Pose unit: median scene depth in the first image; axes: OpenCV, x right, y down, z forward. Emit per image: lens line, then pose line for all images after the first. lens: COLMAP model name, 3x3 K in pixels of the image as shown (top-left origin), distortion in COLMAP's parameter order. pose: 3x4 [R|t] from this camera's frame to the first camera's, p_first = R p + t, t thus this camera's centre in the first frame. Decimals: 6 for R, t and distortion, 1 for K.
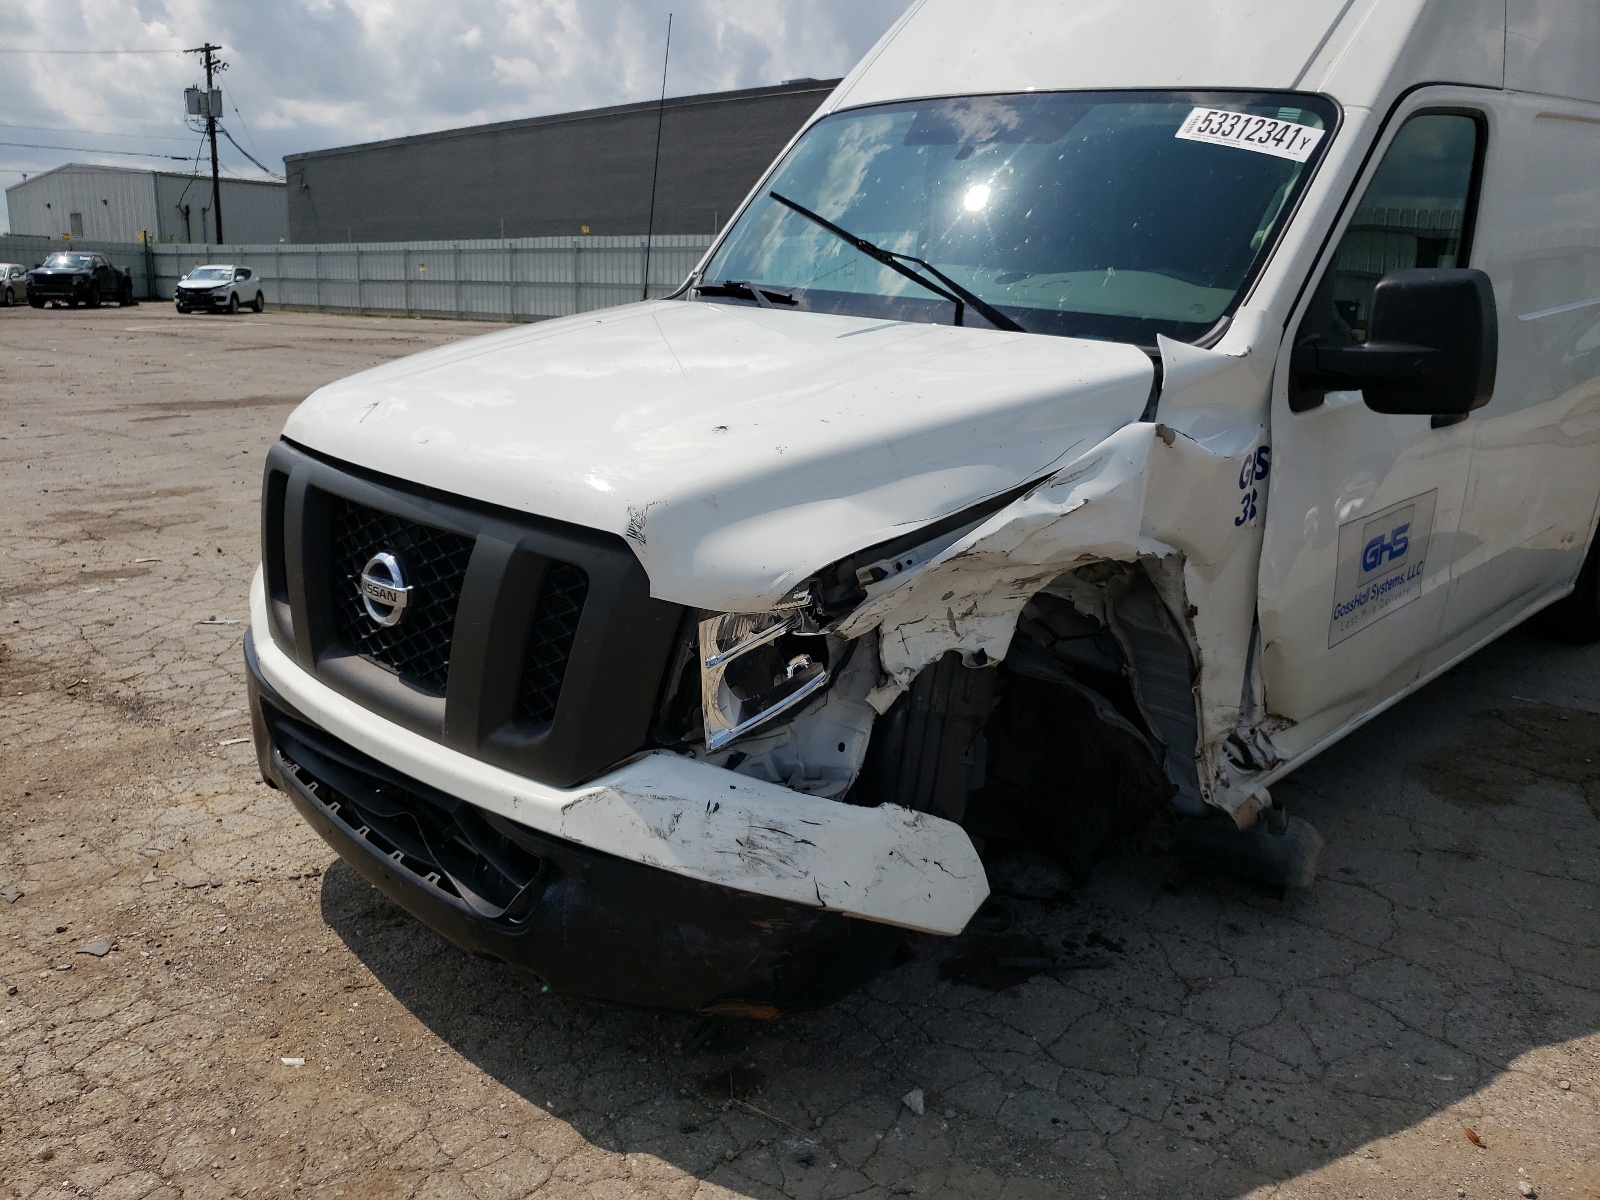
lens RADIAL K [[1220.4, 0, 797.9], [0, 1220.4, 633.8], [0, 0, 1]] dist [0.001772, 0.005131]
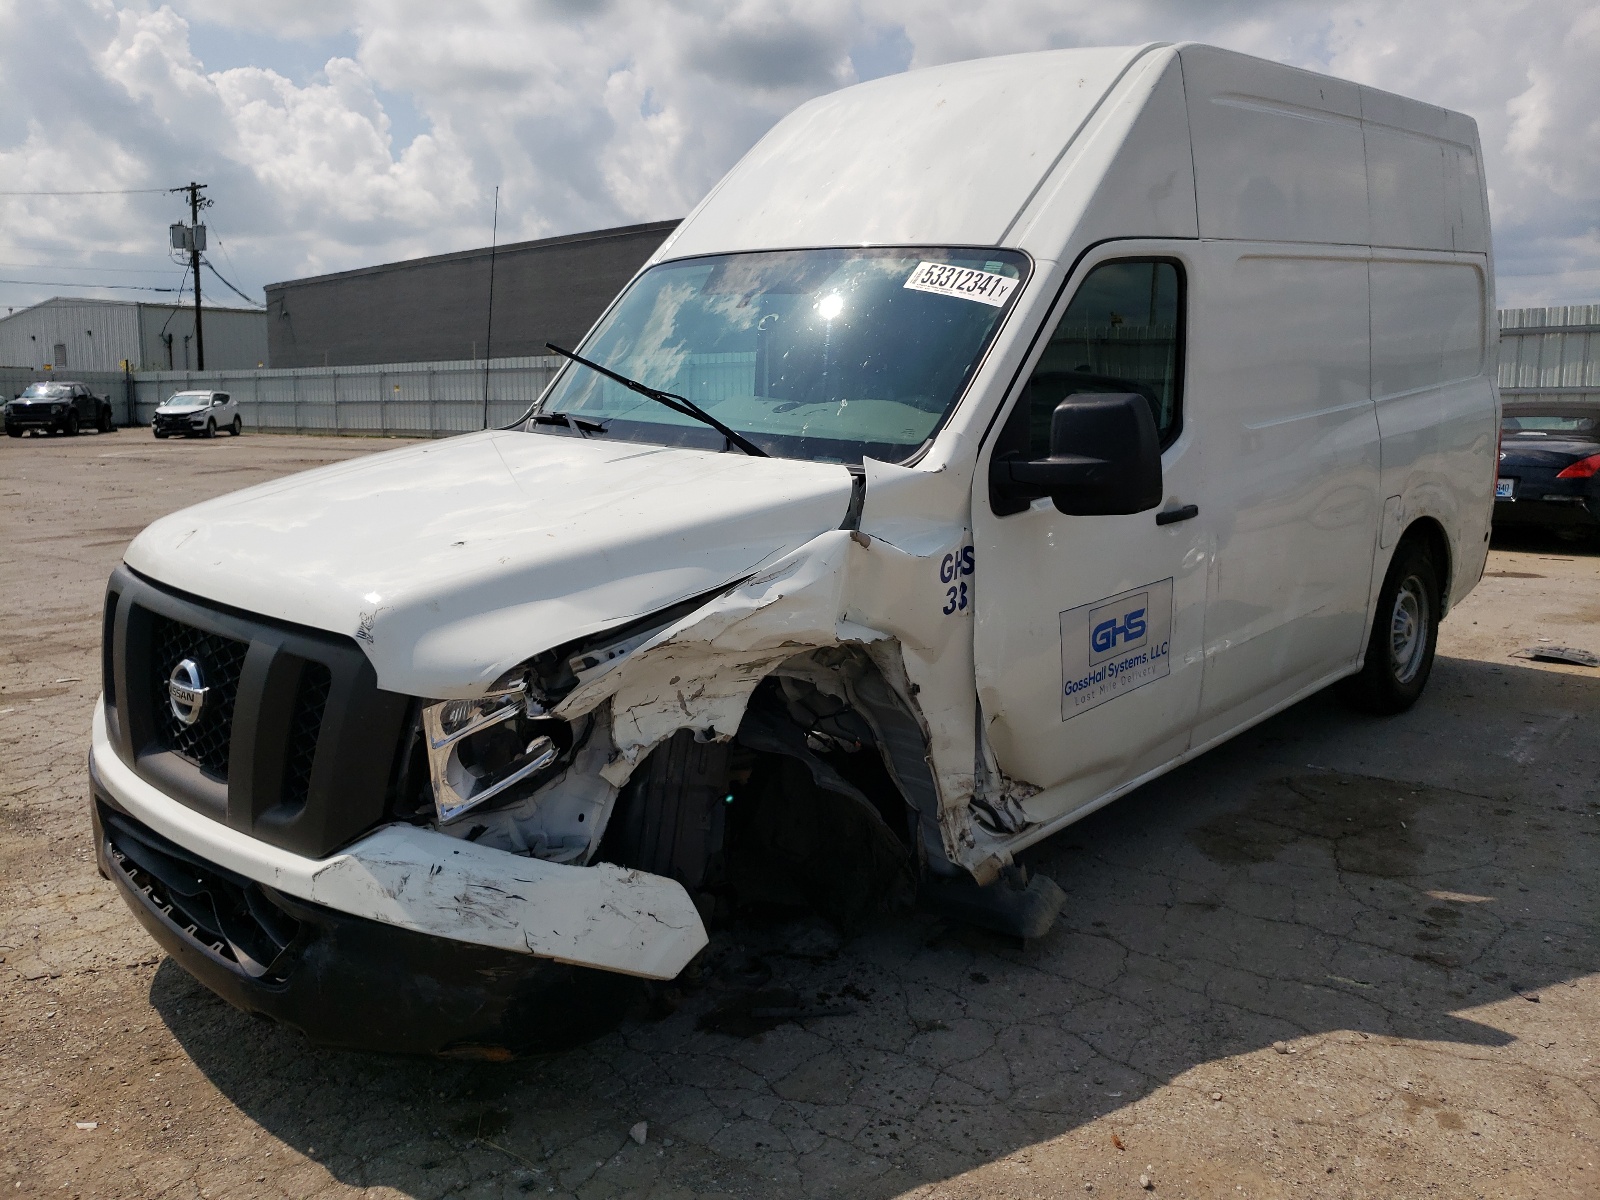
lens RADIAL K [[1222.5, 0, 800.0], [0, 1222.5, 600.0], [0, 0, 1]] dist [-0.015346, 0.048843]
pose [[0.999327, -0.028882, 0.022632, 0.196848], [0.031239, 0.993232, -0.111865, 0.022534], [-0.019248, 0.112497, 0.993466, -0.145921]]
